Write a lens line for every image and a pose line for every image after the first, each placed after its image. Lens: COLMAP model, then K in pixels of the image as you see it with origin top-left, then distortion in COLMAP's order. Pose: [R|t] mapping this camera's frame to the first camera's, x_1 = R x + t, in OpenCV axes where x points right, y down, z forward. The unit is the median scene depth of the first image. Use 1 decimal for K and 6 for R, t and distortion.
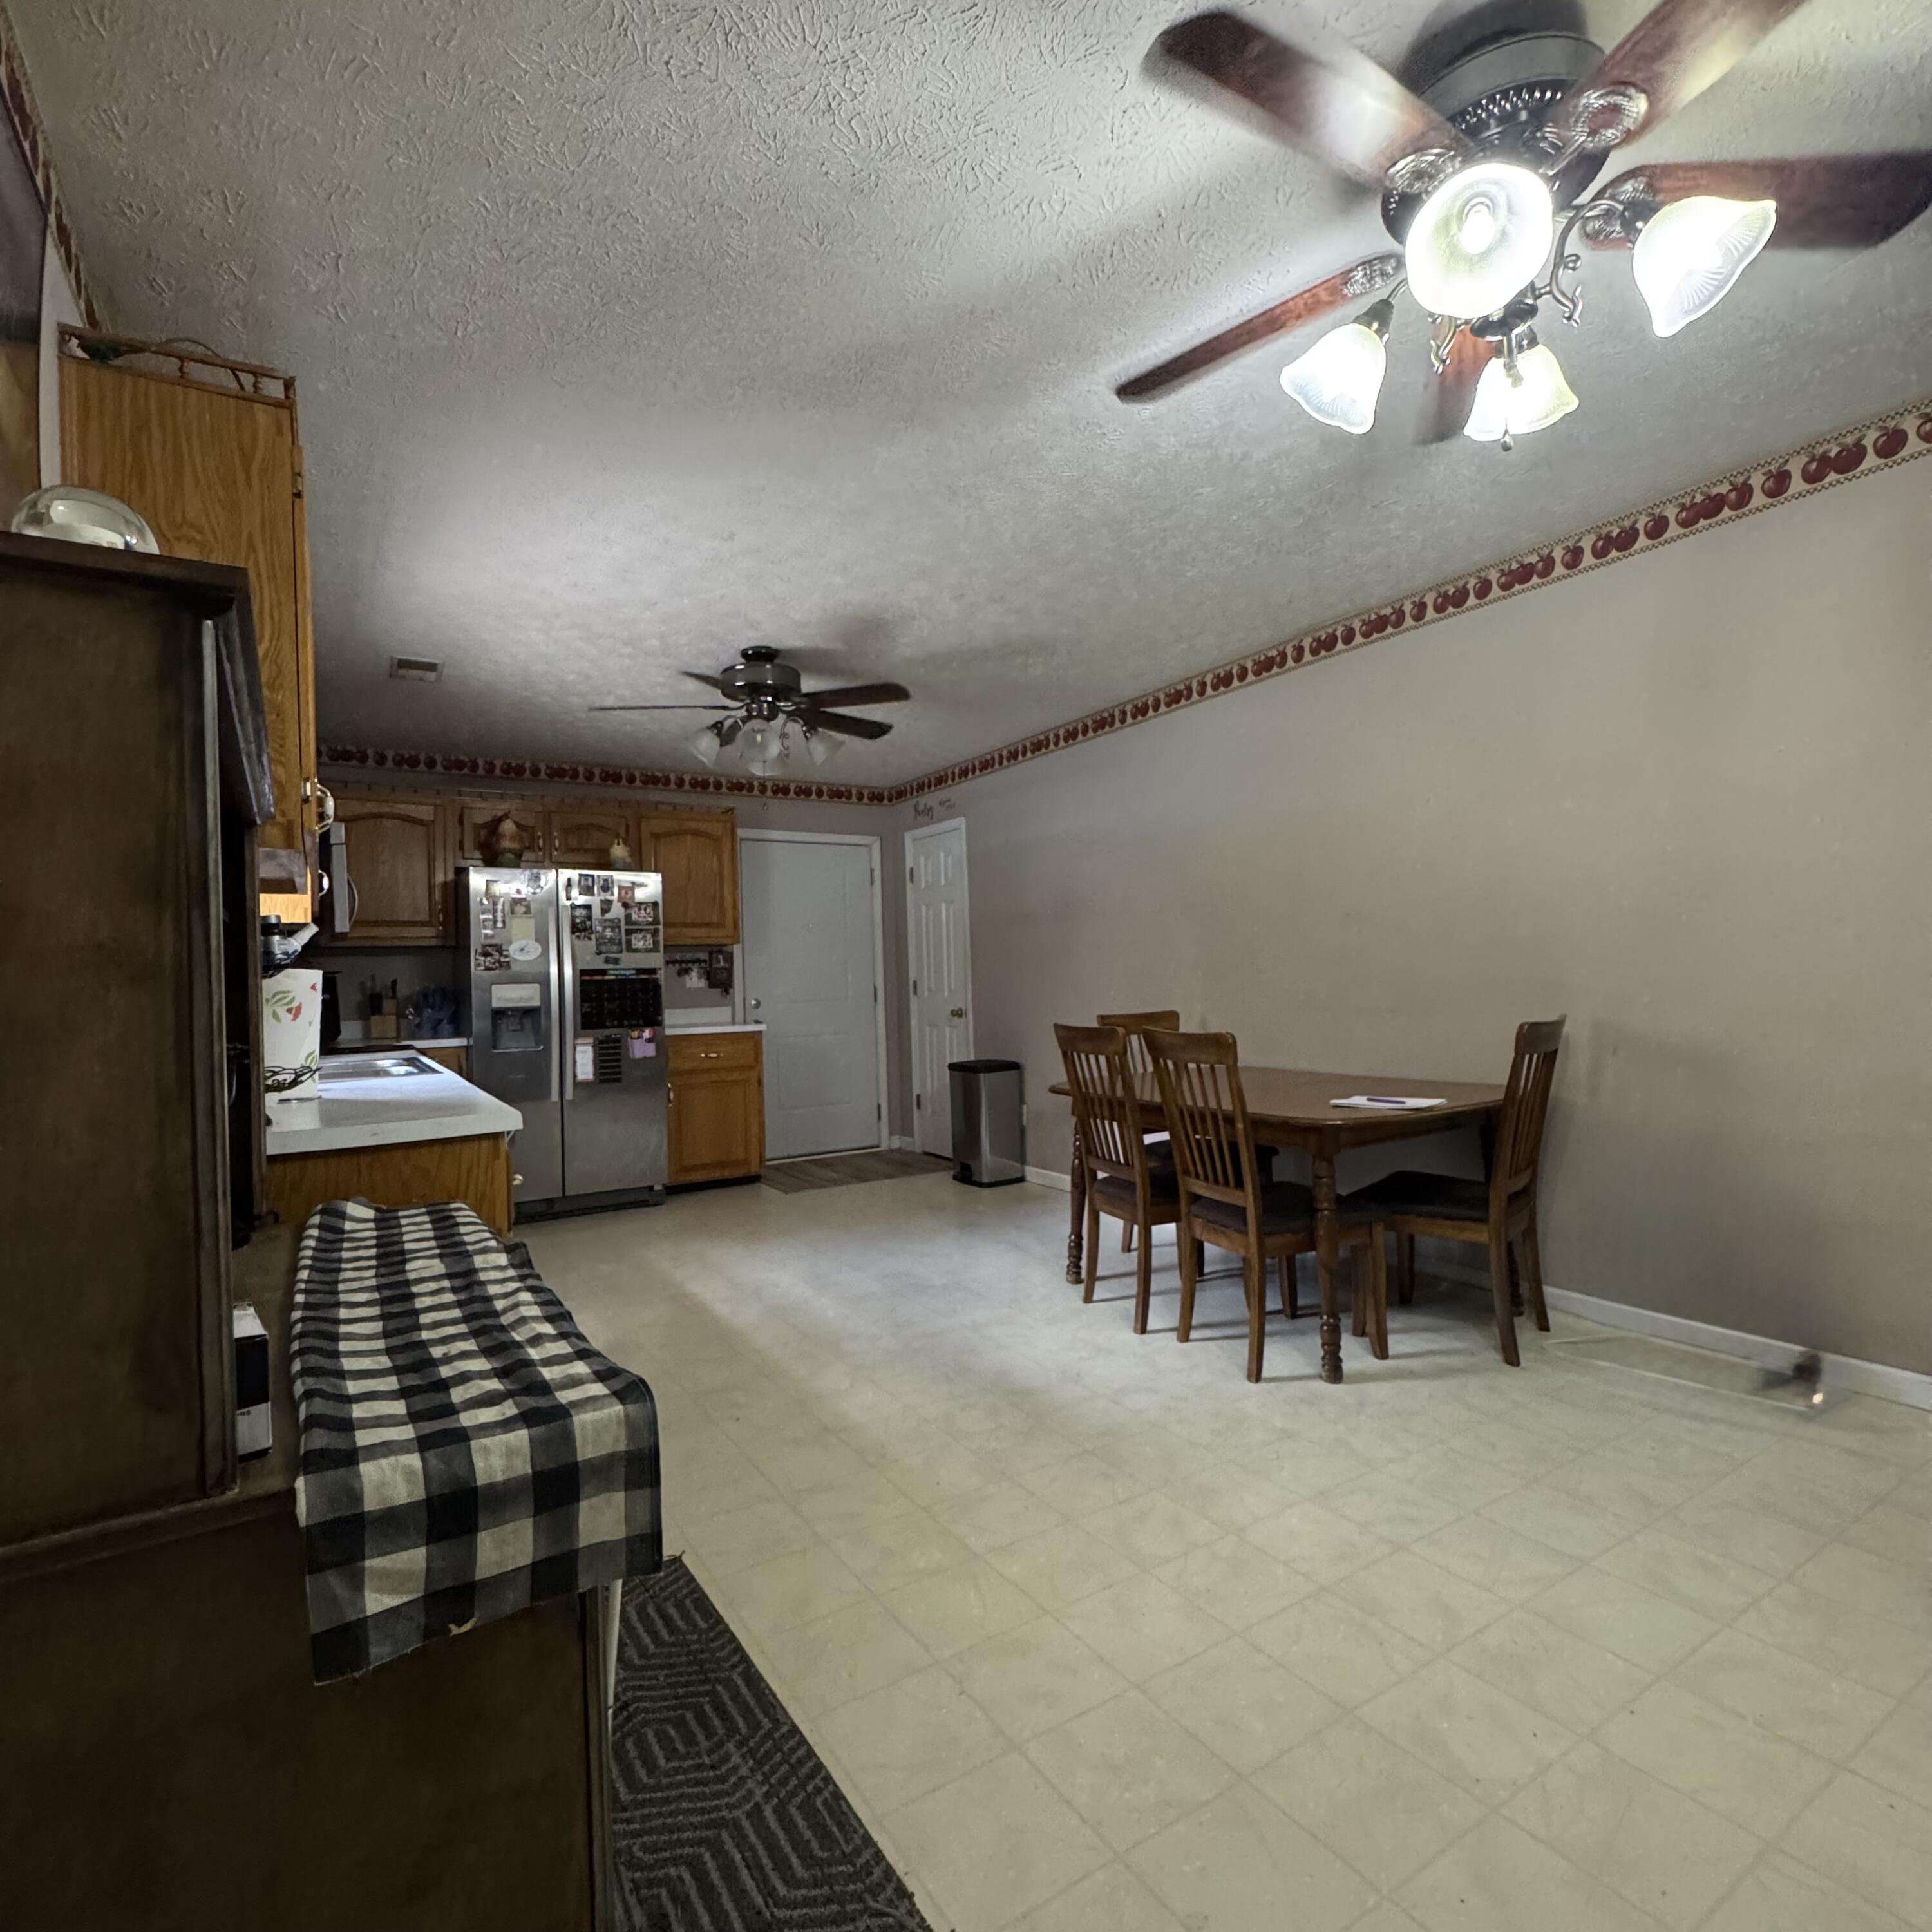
lens RADIAL K [[1029.9, 0, 973.2], [0, 1029.9, 962.9], [0, 0, 1]] dist [-0.004090, 0.001236]
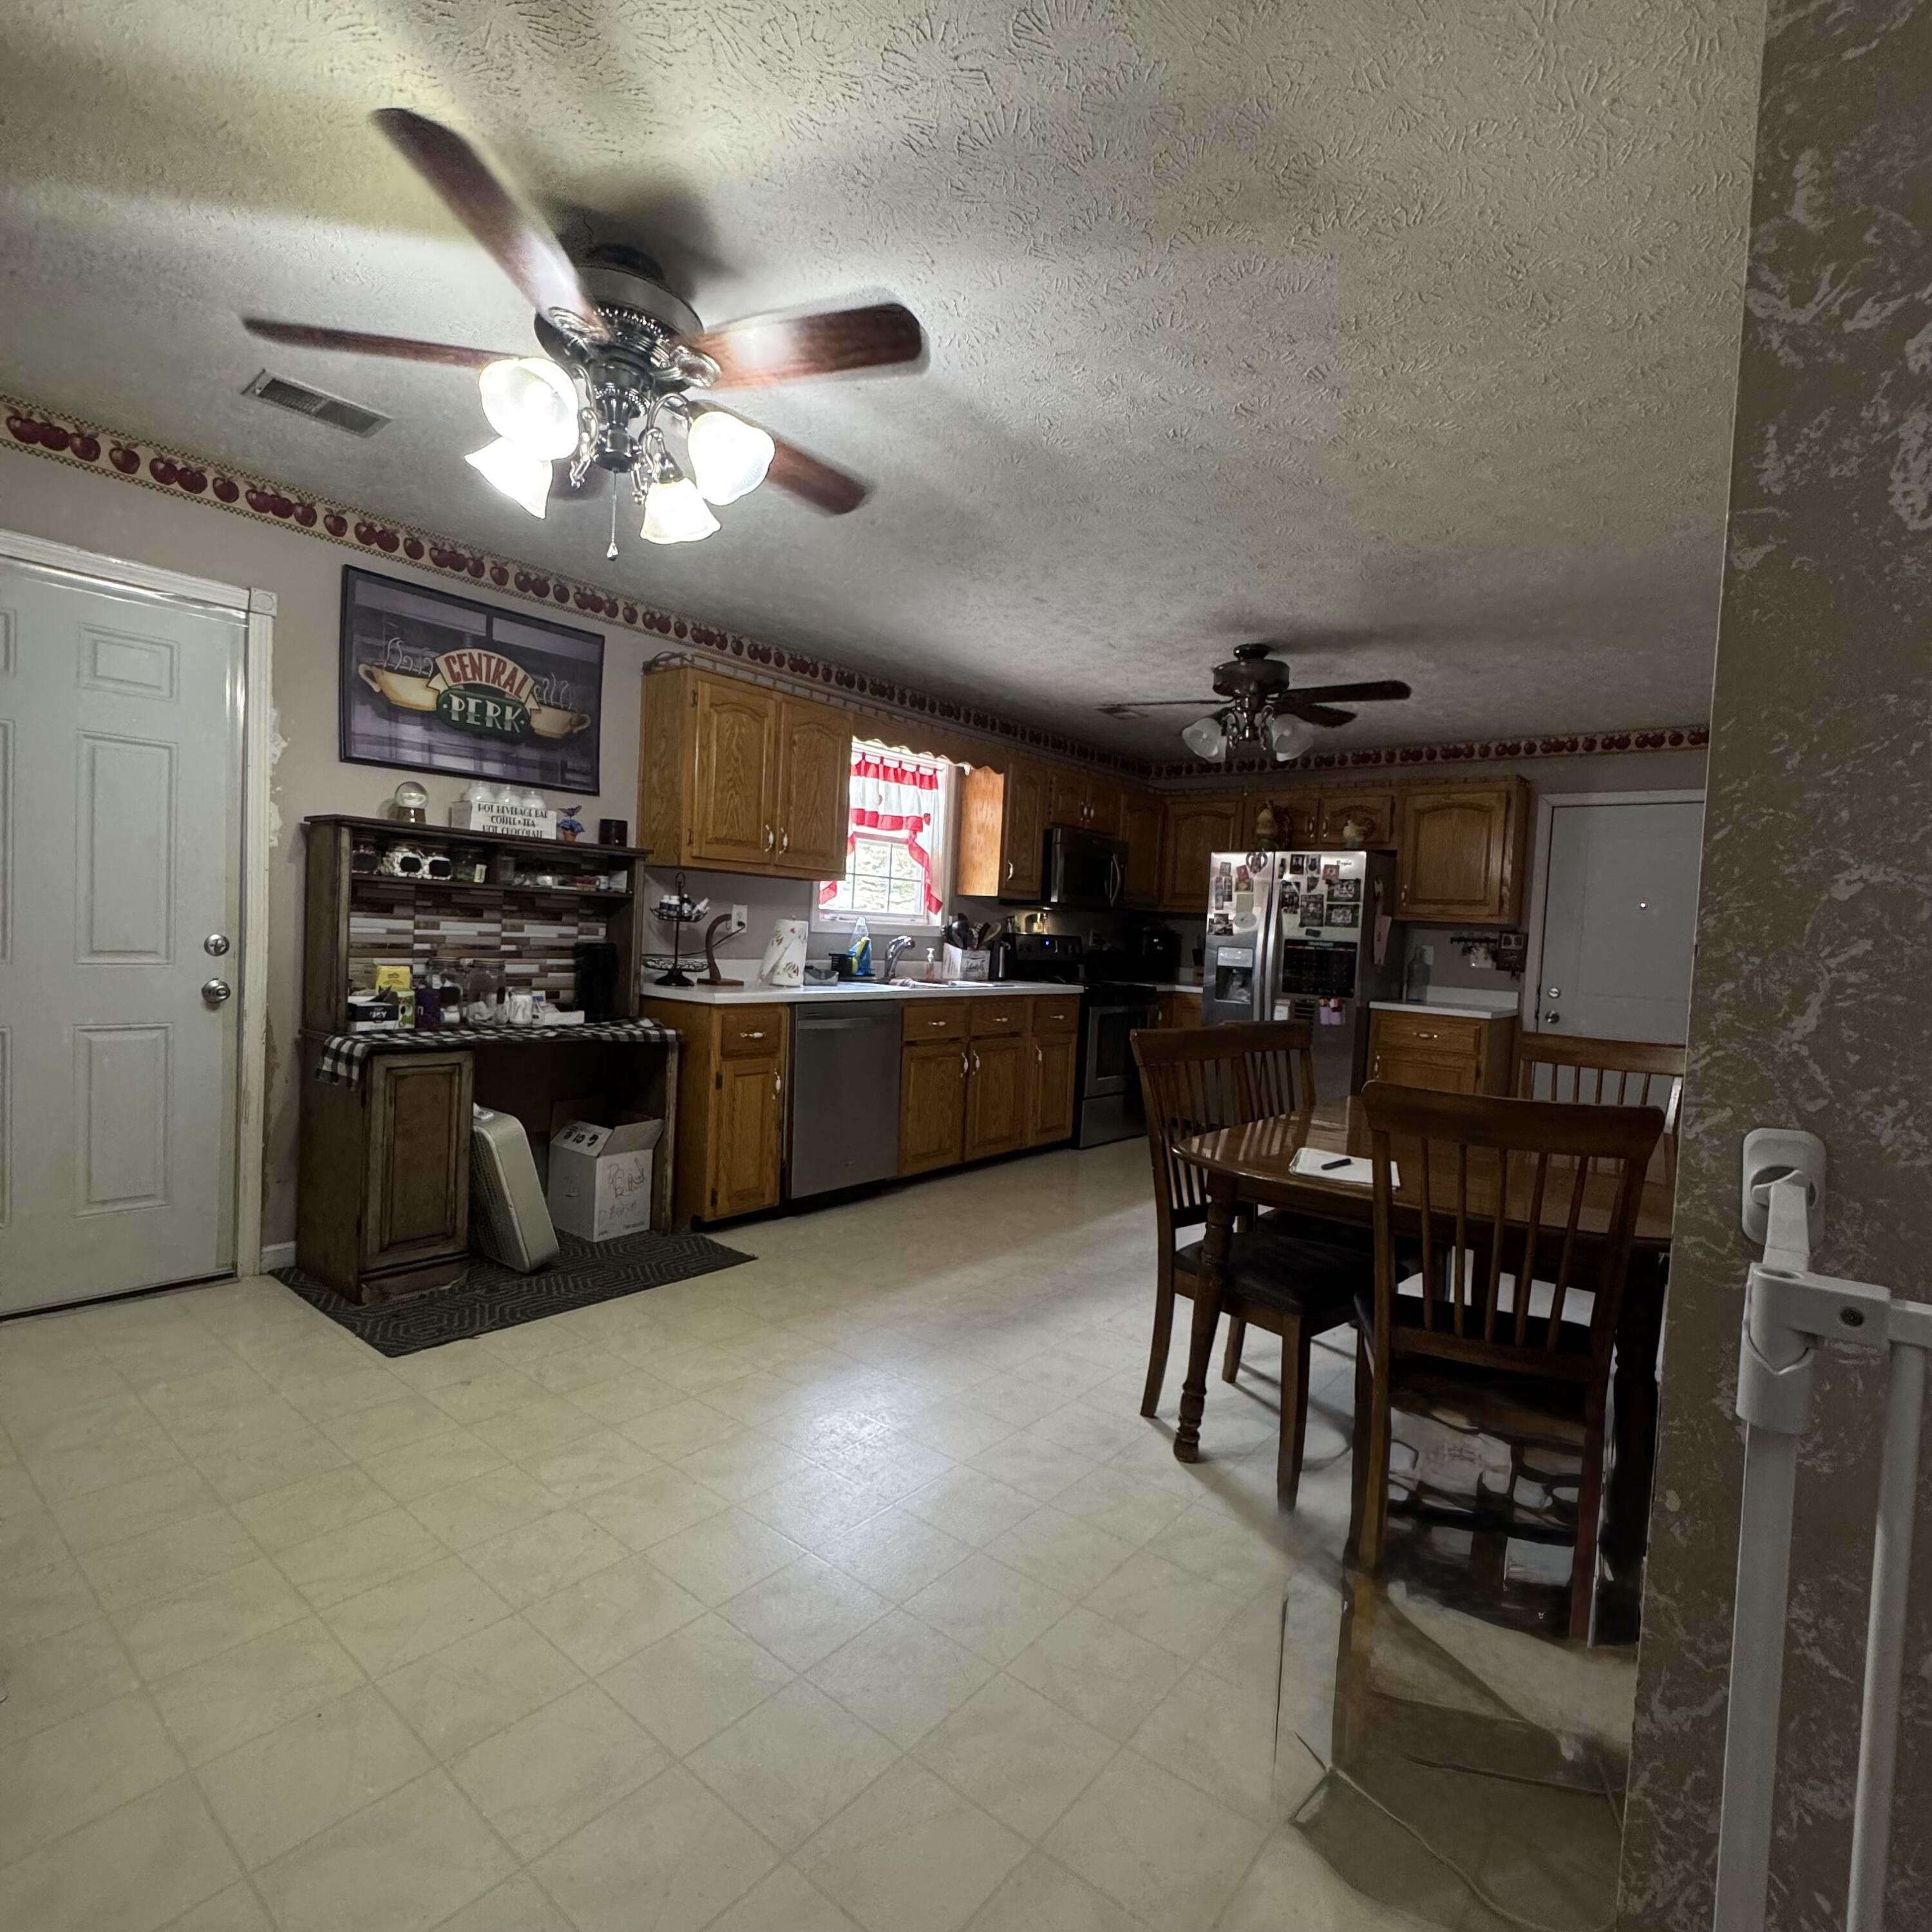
lens RADIAL K [[1029.9, 0, 967.7], [0, 1029.9, 965.7], [0, 0, 1]] dist [-0.004090, 0.001236]
pose [[0.316732, 0.077842, -0.945316, 0.575493], [-0.046891, 0.996693, 0.066361, -0.023082], [0.947355, 0.023308, 0.319334, 0.300447]]
